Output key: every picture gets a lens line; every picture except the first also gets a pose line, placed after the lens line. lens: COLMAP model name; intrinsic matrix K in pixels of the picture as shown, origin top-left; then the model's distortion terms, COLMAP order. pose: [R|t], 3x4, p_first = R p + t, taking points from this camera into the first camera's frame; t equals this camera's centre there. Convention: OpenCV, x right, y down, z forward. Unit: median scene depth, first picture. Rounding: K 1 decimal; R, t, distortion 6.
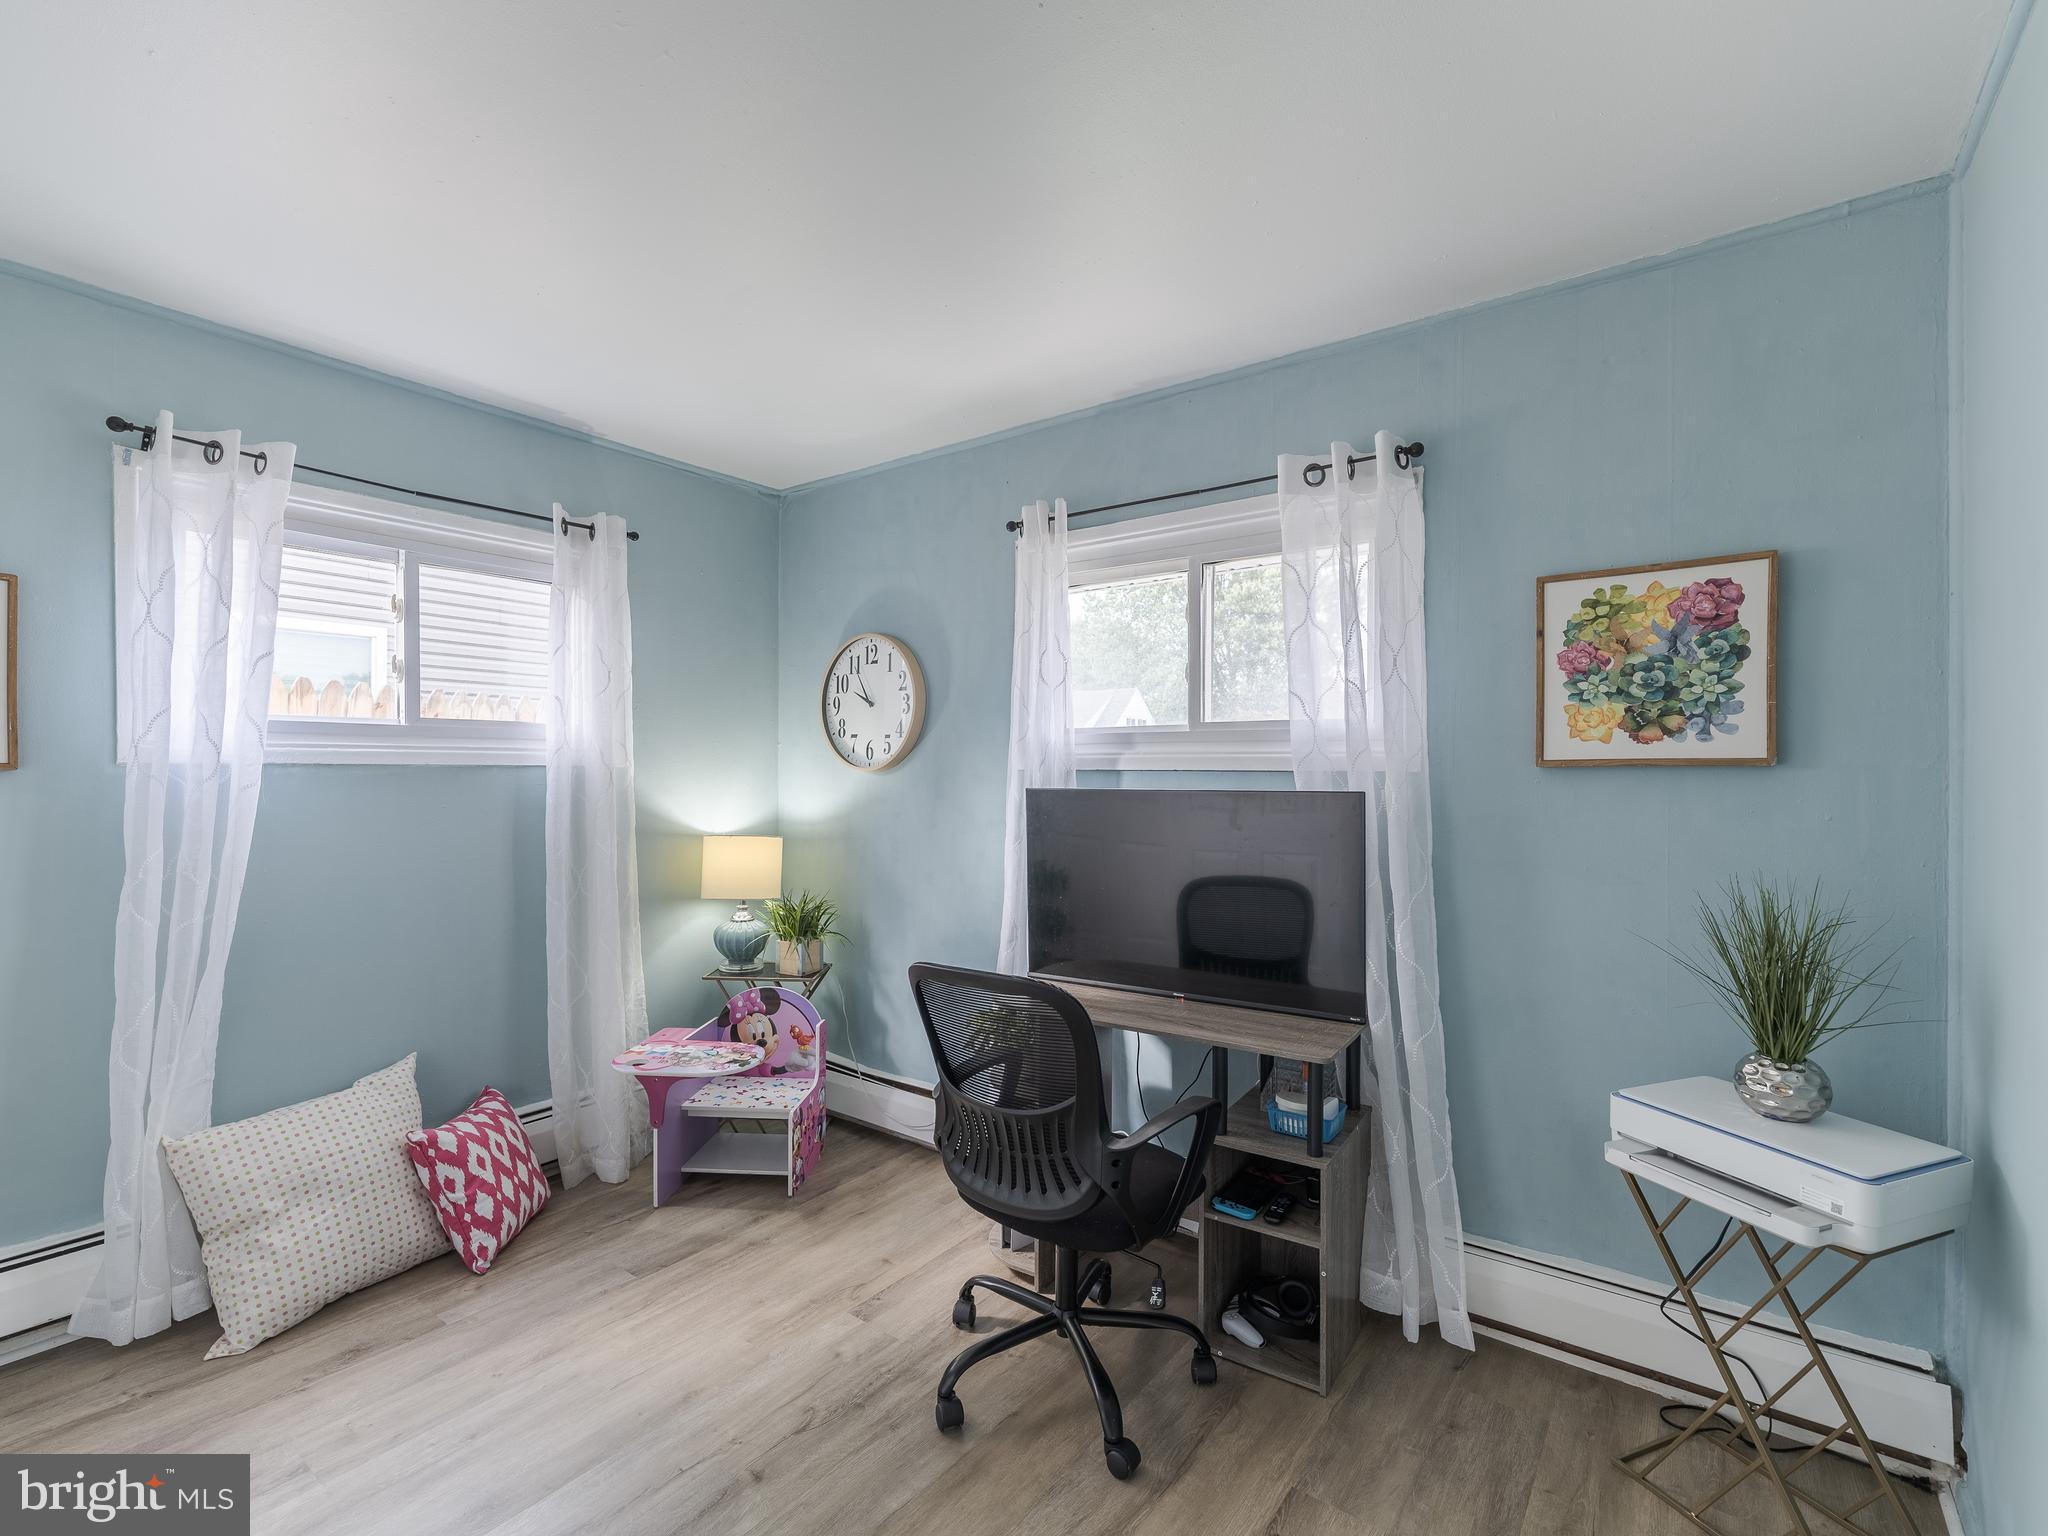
lens RADIAL K [[933.3, 0, 1028.1], [0, 933.3, 768.4], [0, 0, 1]] dist [0.001675, 0.000652]
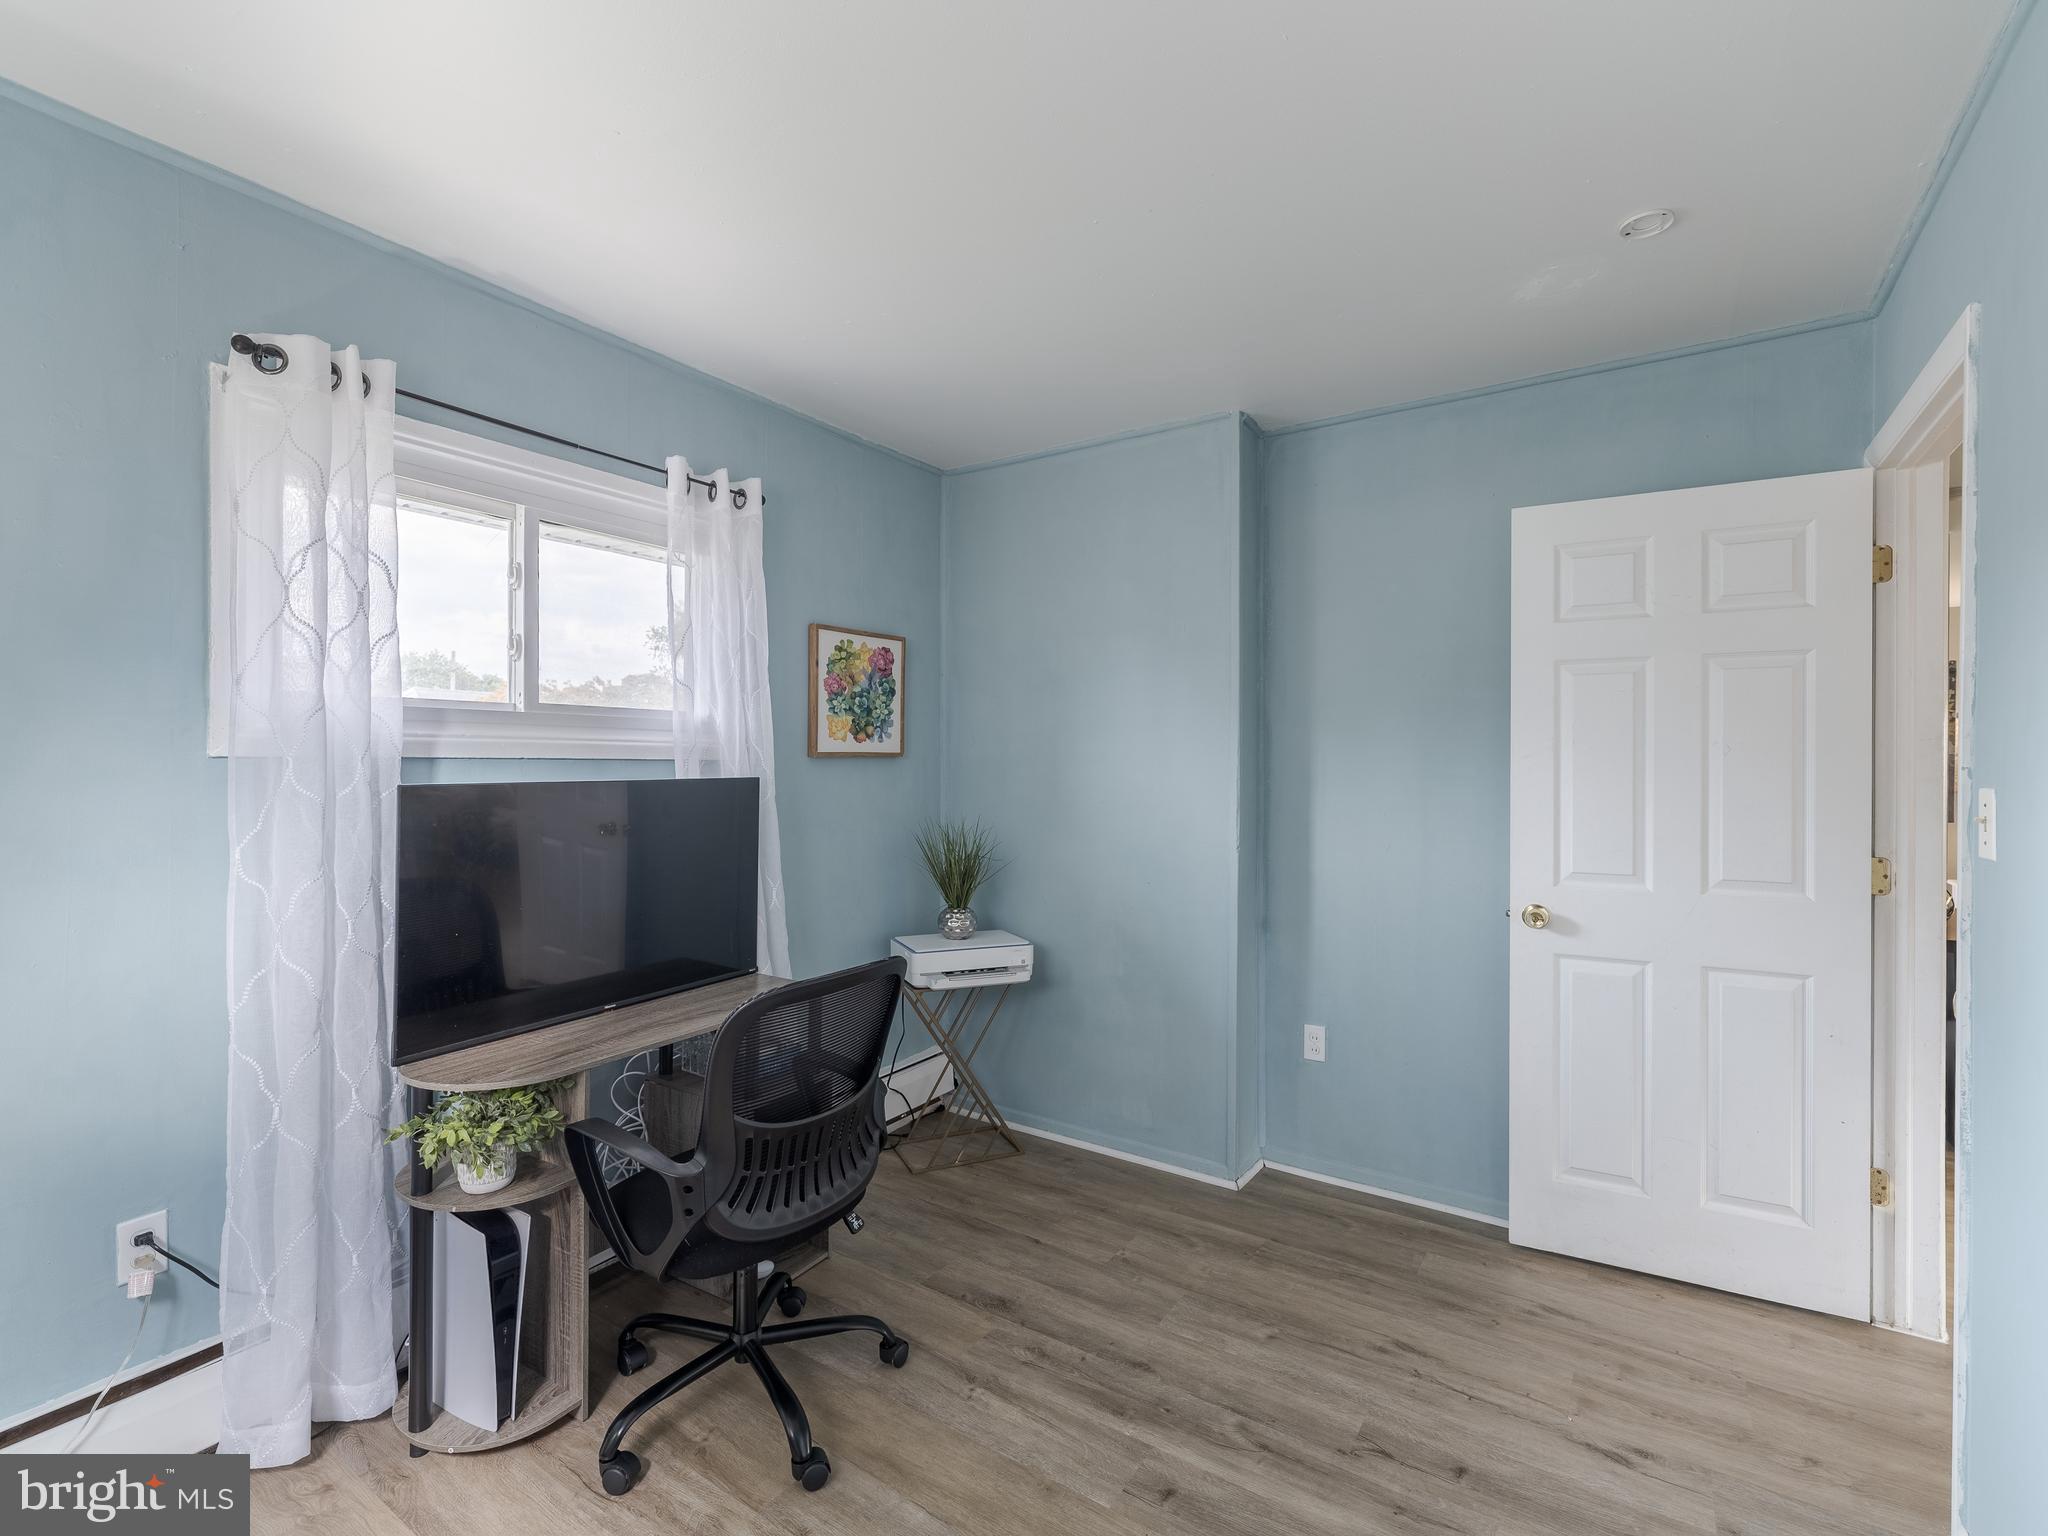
lens RADIAL K [[933.3, 0, 1025.2], [0, 933.3, 765.2], [0, 0, 1]] dist [0.001675, 0.000652]
pose [[-0.047956, -0.003282, 0.998844, -0.946656], [-0.000368, 0.999995, 0.003268, 0.006388], [-0.998849, -0.000211, -0.047957, 0.797552]]
